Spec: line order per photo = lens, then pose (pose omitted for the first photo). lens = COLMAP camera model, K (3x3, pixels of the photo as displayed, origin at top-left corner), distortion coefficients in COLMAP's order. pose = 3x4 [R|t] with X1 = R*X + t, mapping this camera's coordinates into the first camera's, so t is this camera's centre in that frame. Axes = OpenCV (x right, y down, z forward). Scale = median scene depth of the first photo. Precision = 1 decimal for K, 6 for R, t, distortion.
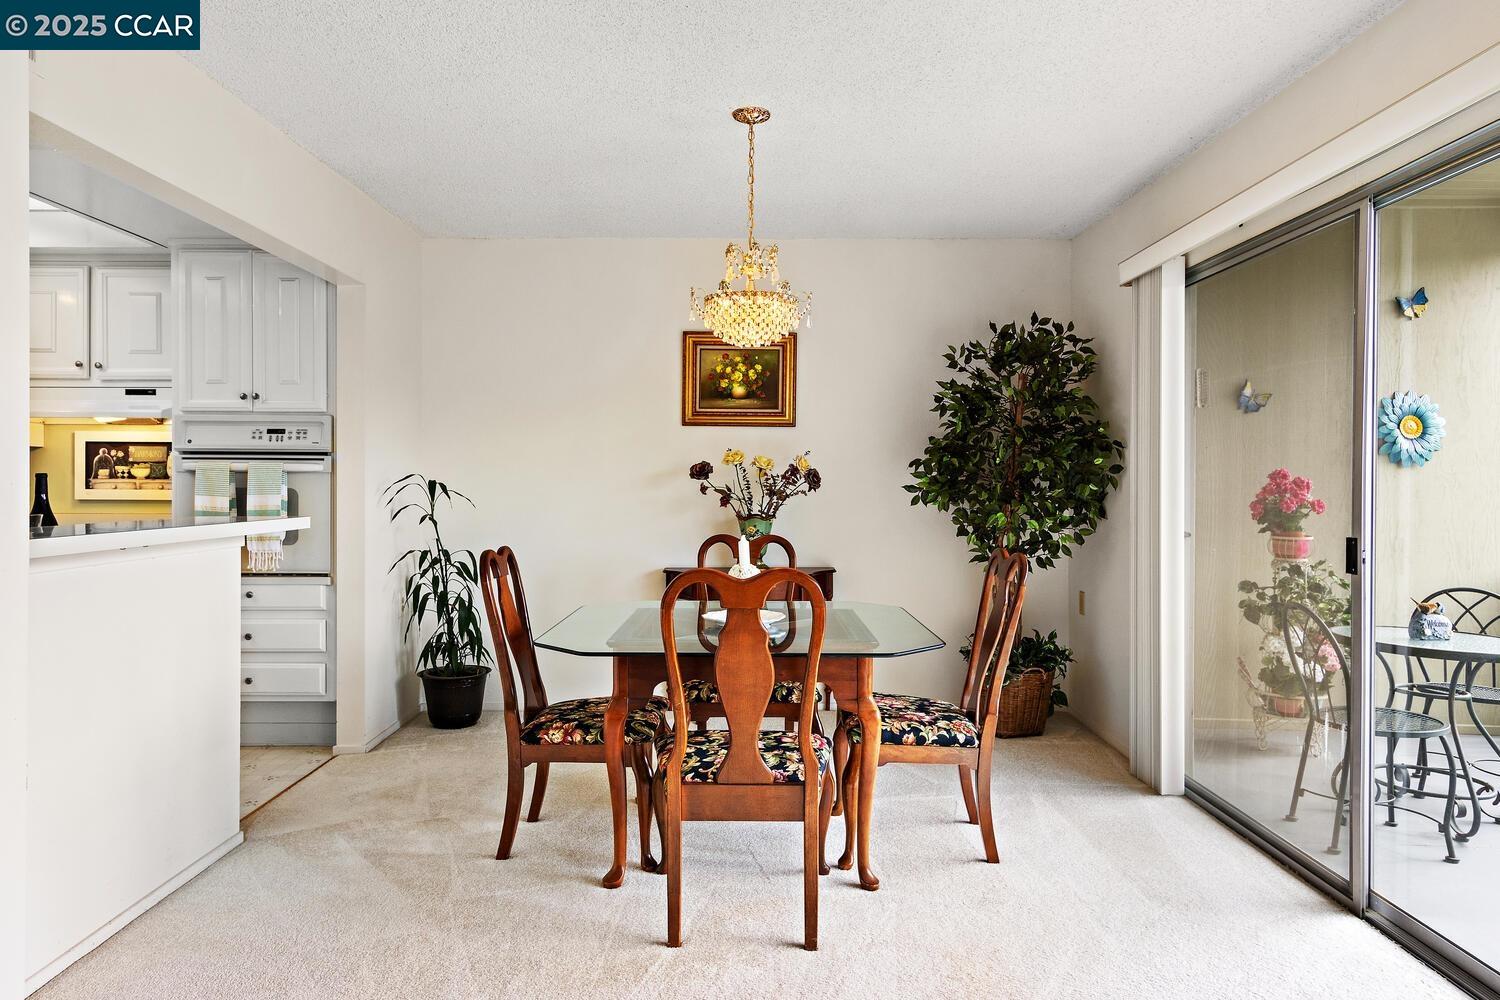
lens RADIAL K [[957.5, 0, 750.2], [0, 957.5, 481.1], [0, 0, 1]] dist [0.006587, 0.000093]
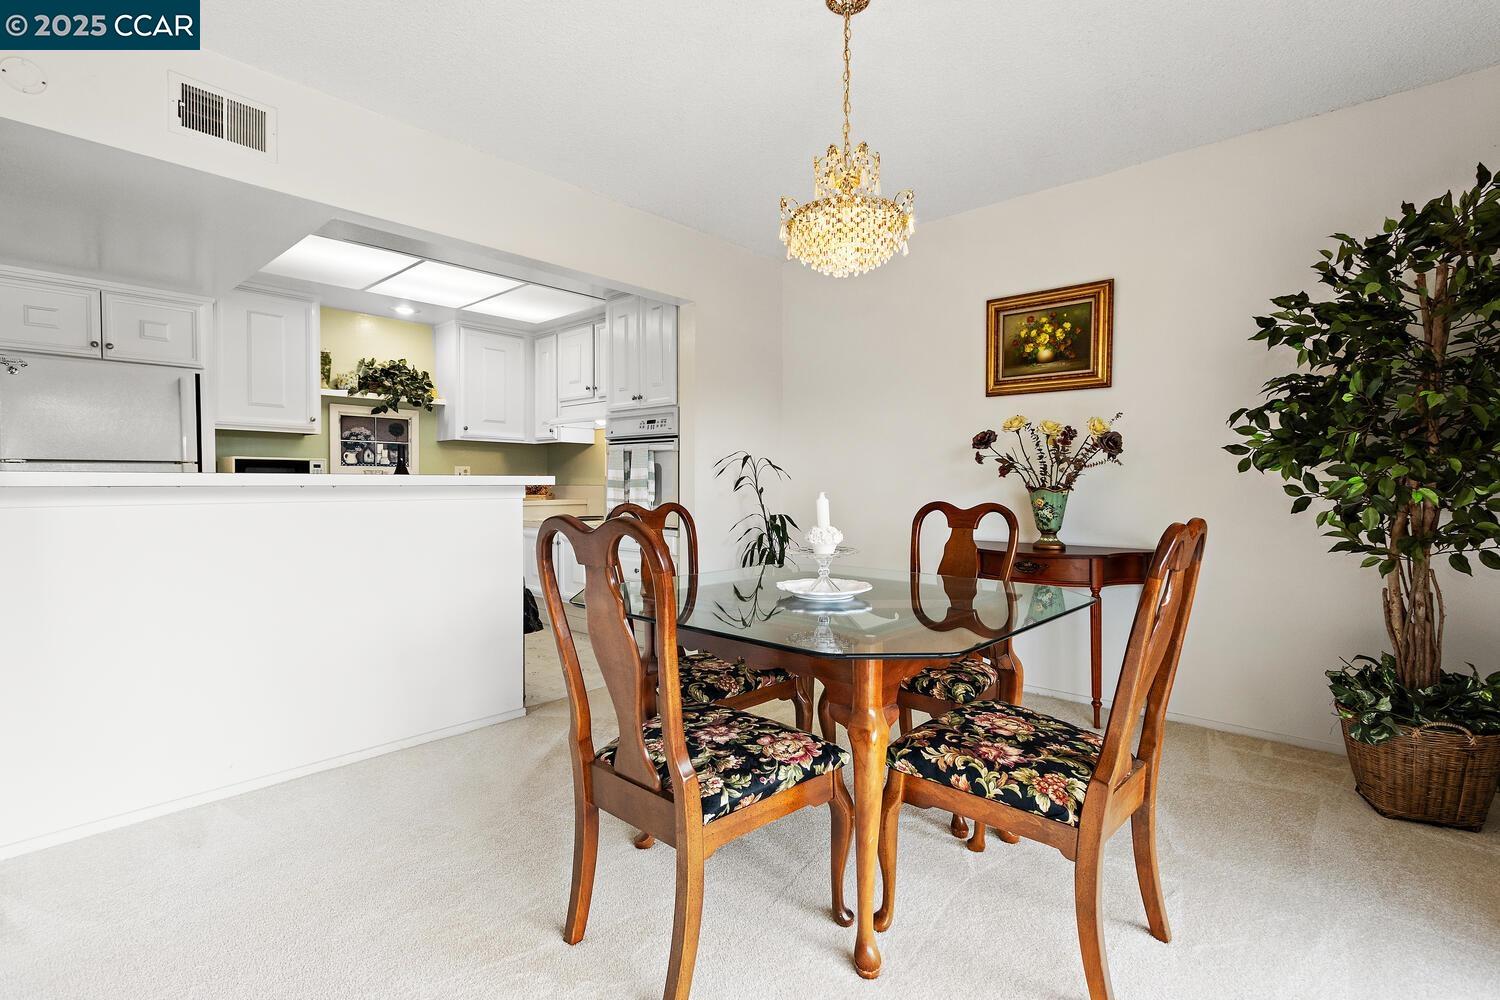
lens RADIAL K [[692.9, 0, 742.6], [0, 692.9, 493.3], [0, 0, 1]] dist [0.003726, -0.000433]
pose [[0.744918, 0.008191, -0.667106, 0.242664], [0.003706, 0.999858, 0.016415, 0.031880], [0.667146, -0.014700, 0.744782, 0.331216]]
